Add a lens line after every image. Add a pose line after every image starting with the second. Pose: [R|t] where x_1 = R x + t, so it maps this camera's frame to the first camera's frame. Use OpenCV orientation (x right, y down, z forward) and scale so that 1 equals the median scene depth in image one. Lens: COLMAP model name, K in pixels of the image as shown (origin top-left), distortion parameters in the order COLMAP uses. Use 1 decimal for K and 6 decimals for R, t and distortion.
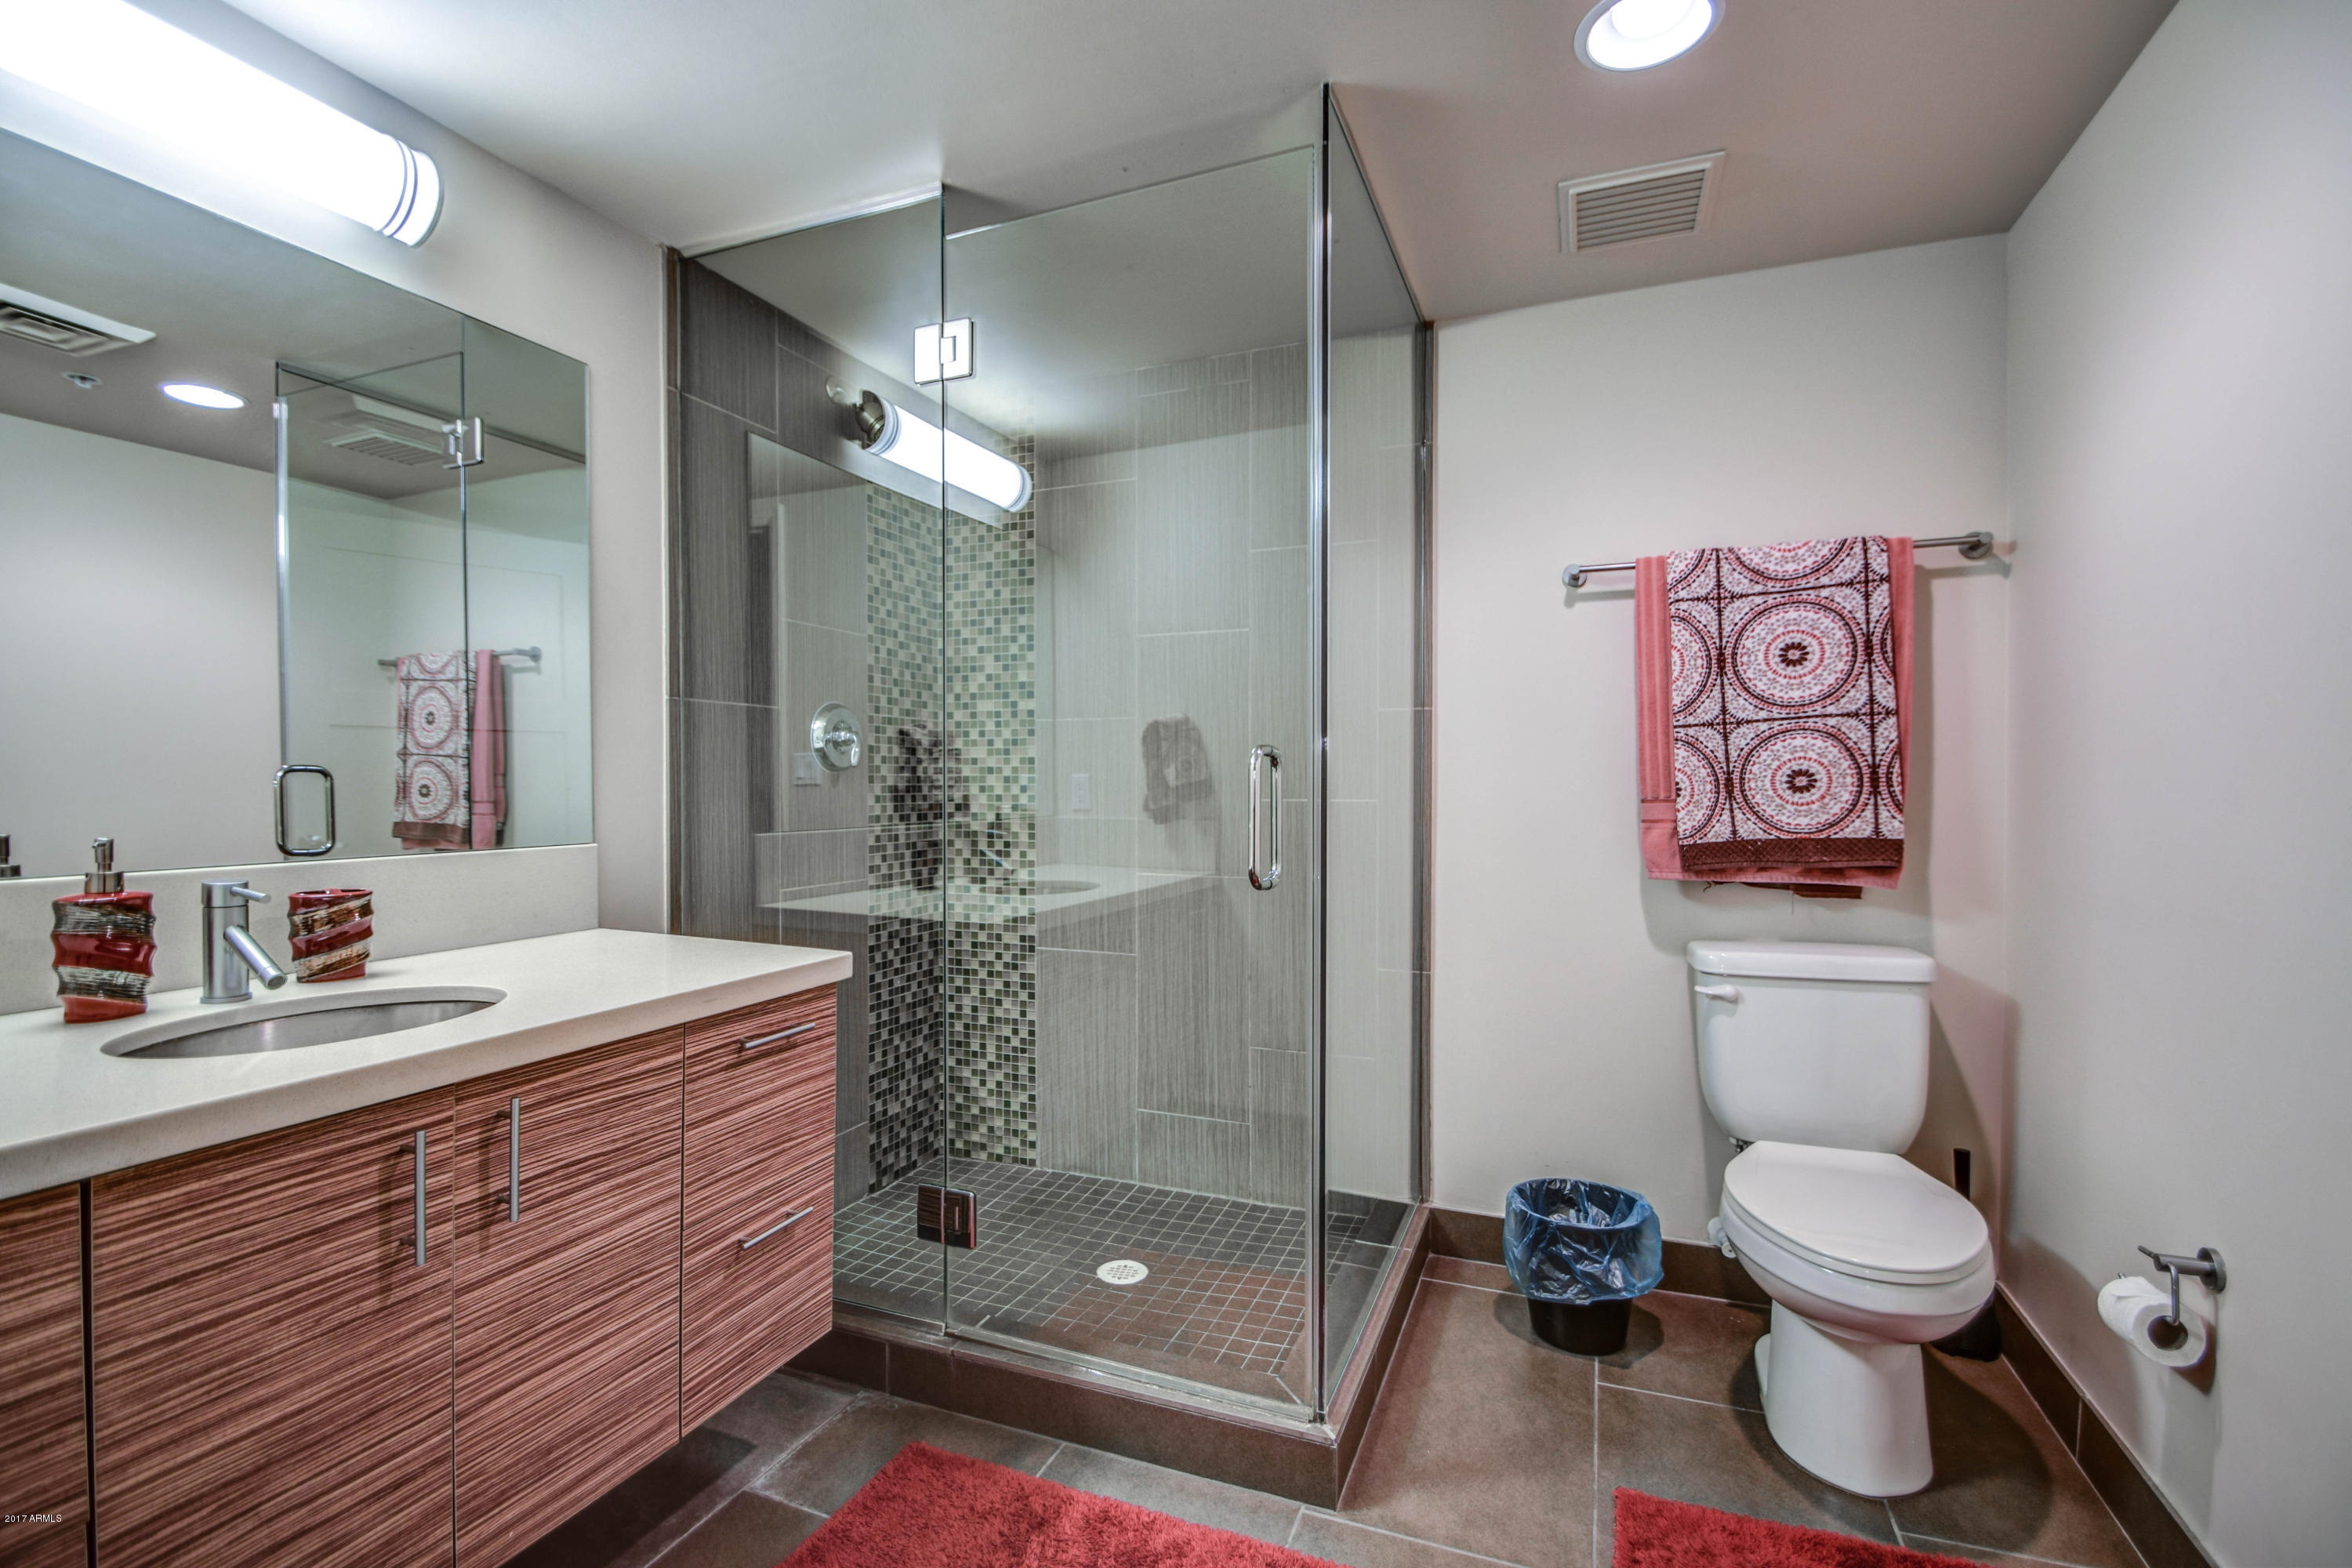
lens RADIAL K [[1081.0, 0, 1173.3], [0, 1081.0, 794.4], [0, 0, 1]] dist [0.014697, -0.019310]
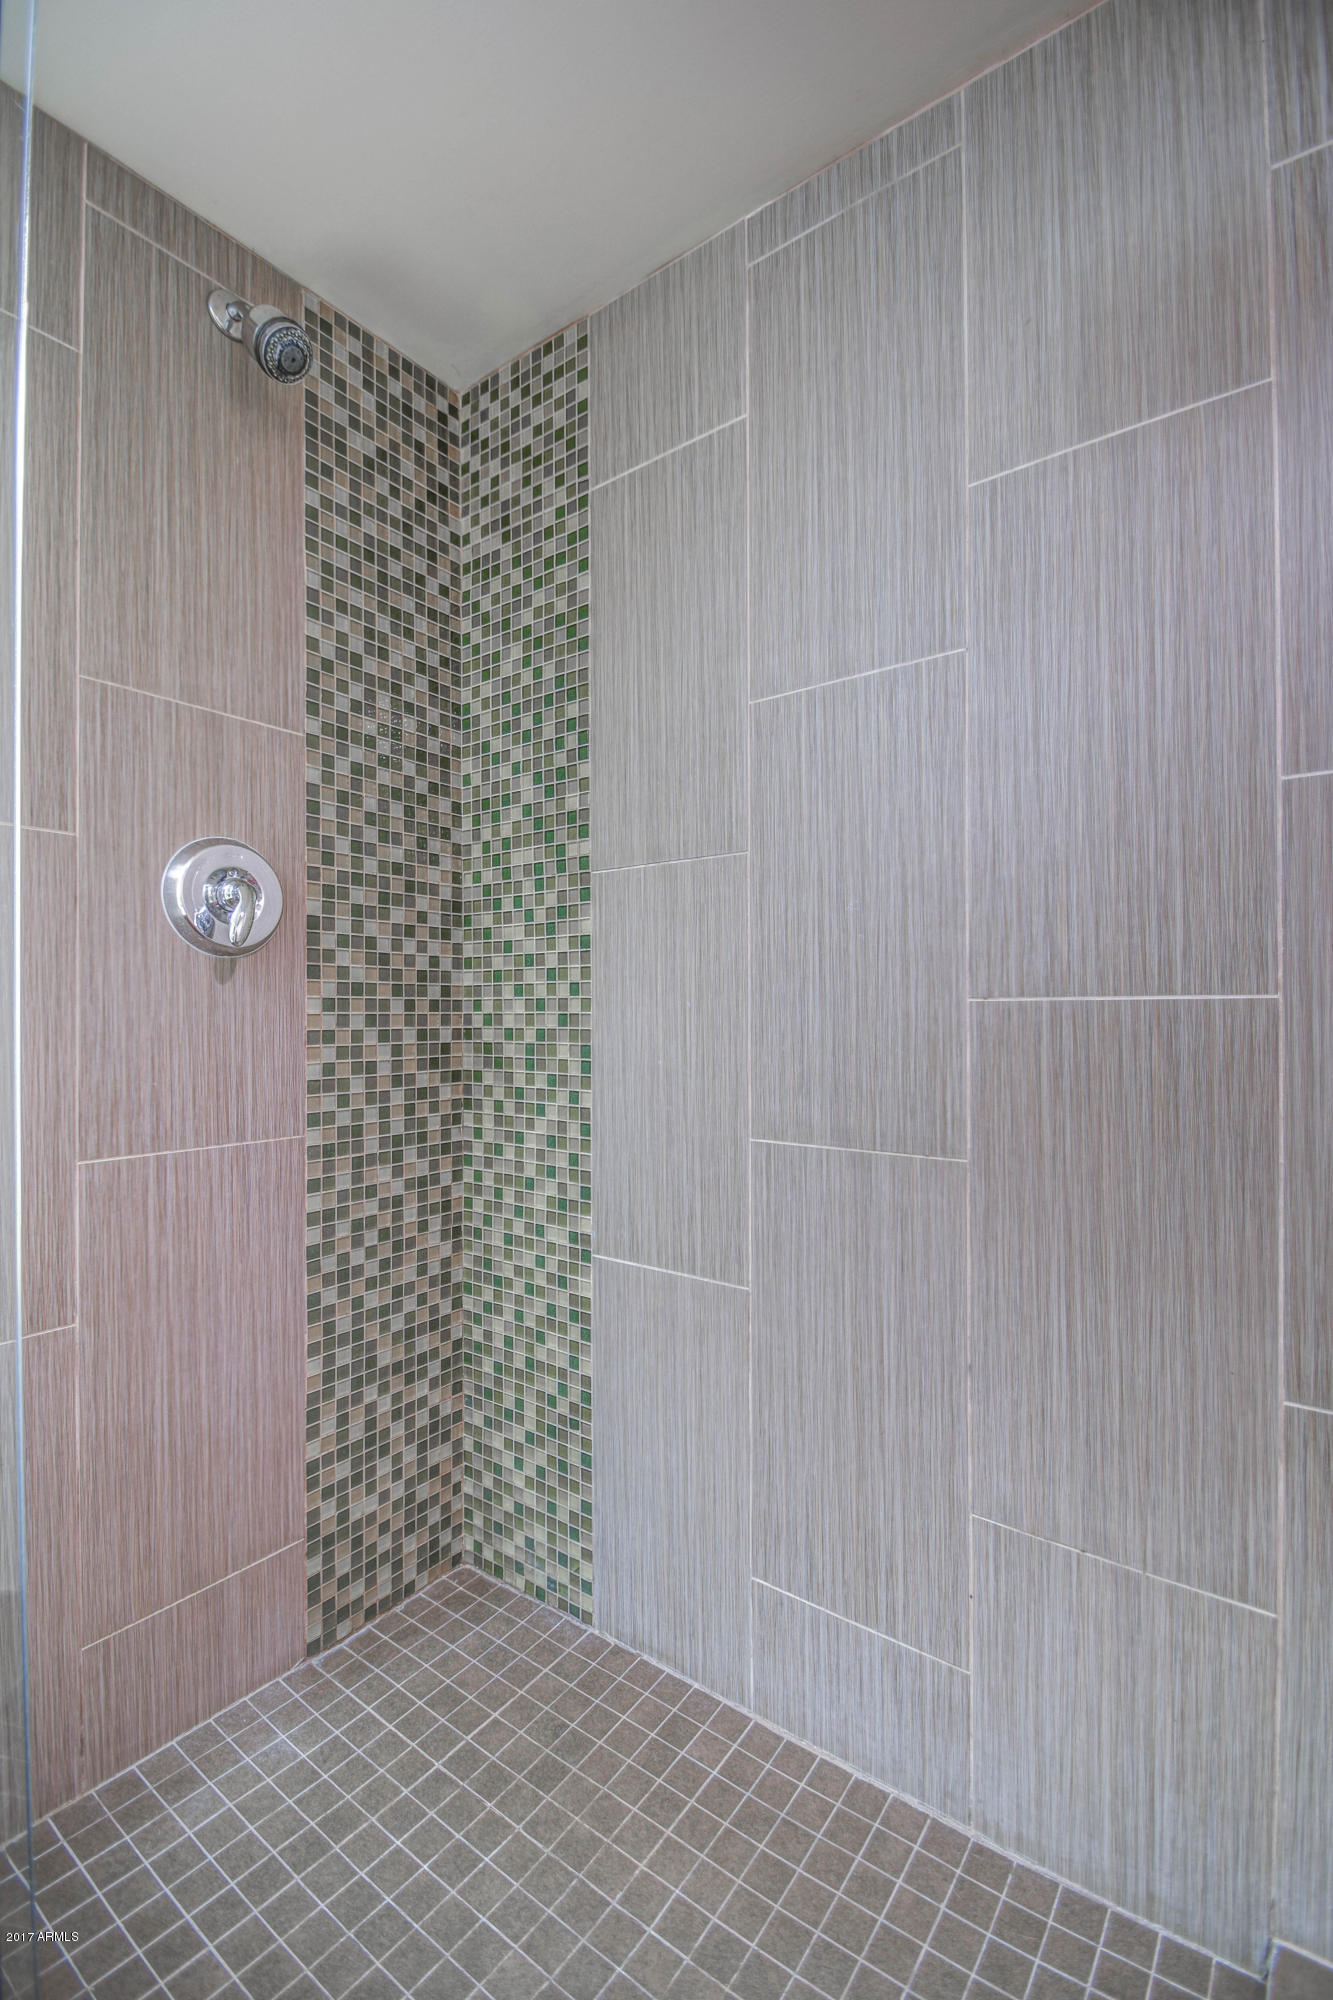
lens RADIAL K [[919.2, 0, 659.9], [0, 919.2, 1011.8], [0, 0, 1]] dist [0.014697, -0.019310]
pose [[0.966077, -0.004067, -0.258223, 0.040329], [0.001043, 0.999929, -0.011846, 0.014127], [0.258253, 0.011175, 0.966013, 0.517706]]
